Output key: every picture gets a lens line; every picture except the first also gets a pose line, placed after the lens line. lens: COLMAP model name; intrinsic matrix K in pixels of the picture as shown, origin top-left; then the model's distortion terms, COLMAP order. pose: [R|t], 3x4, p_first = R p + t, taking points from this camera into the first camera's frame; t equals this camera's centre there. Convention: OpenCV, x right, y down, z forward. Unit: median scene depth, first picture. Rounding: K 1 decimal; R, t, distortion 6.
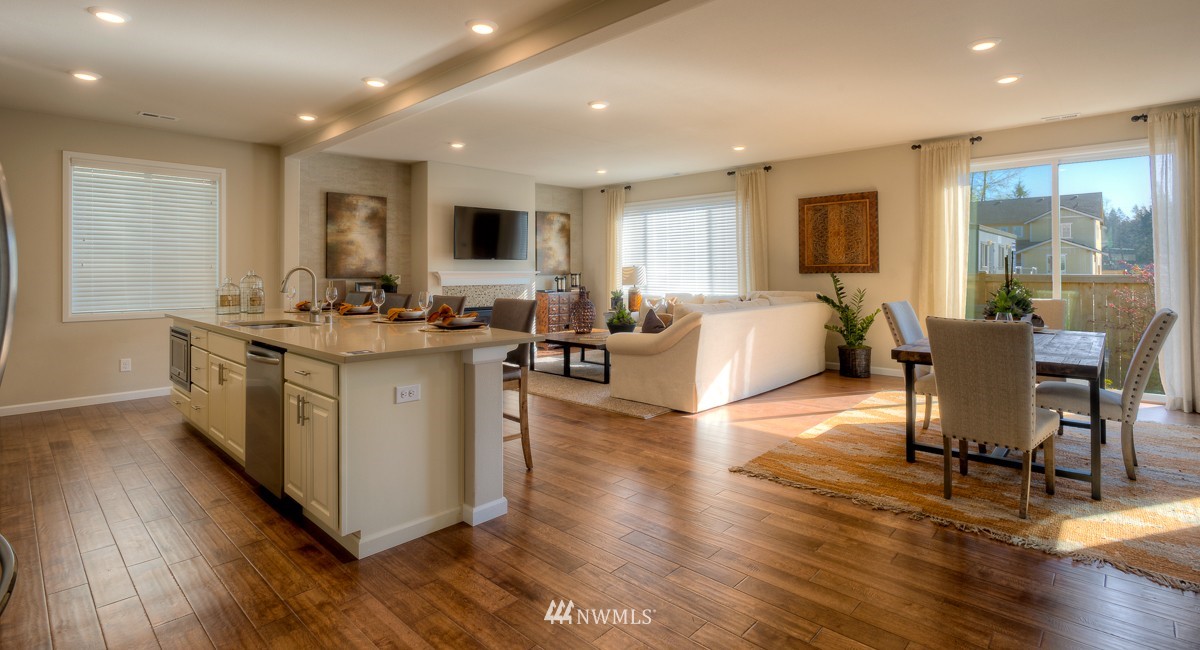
lens RADIAL K [[564.4, 0, 612.8], [0, 564.4, 267.2], [0, 0, 1]] dist [-0.008294, 0.000990]
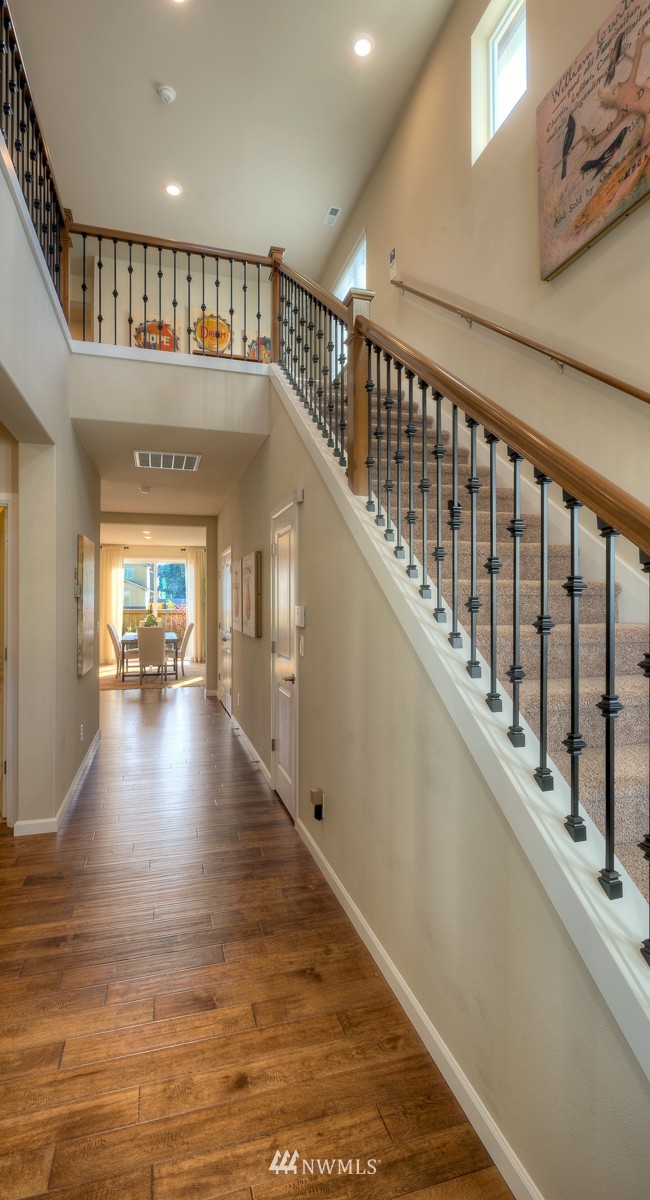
lens RADIAL K [[564.4, 0, 325.0], [0, 564.4, 598.8], [0, 0, 1]] dist [-0.008294, 0.000990]
pose [[0.515442, 0.006142, 0.856903, -0.934397], [-0.011724, 0.999931, -0.000114, -0.048650], [-0.856844, -0.009987, 0.515478, -0.885953]]
